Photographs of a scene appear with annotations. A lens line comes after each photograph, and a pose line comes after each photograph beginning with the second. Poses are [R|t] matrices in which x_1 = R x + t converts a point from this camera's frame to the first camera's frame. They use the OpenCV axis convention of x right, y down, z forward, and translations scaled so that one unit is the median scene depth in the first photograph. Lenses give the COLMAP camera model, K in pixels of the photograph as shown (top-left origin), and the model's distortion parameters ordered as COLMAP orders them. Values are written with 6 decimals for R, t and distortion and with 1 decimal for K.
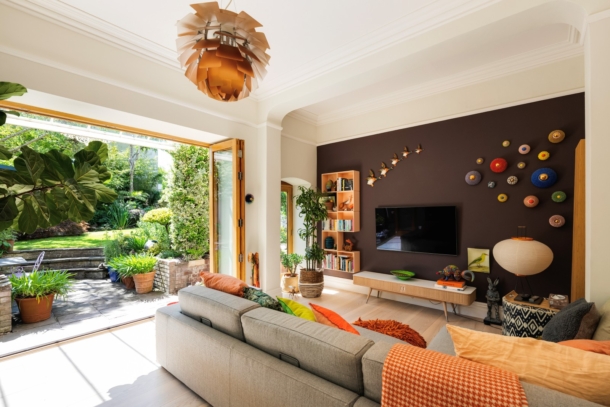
lens RADIAL K [[285.2, 0, 306.0], [0, 285.2, 215.6], [0, 0, 1]] dist [0.000813, -0.000434]
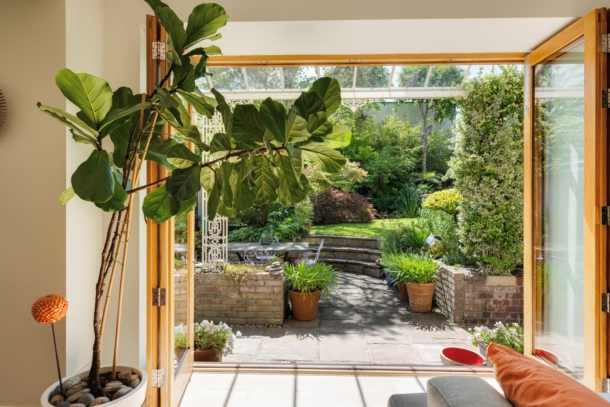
lens RADIAL K [[355.2, 0, 305.7], [0, 355.2, 200.3], [0, 0, 1]] dist [-0.003021, -0.000996]
pose [[0.630347, 0.002179, -0.776310, -0.070475], [-0.008094, 0.999960, -0.003766, 0.006422], [0.776271, 0.008657, 0.630340, 0.226028]]
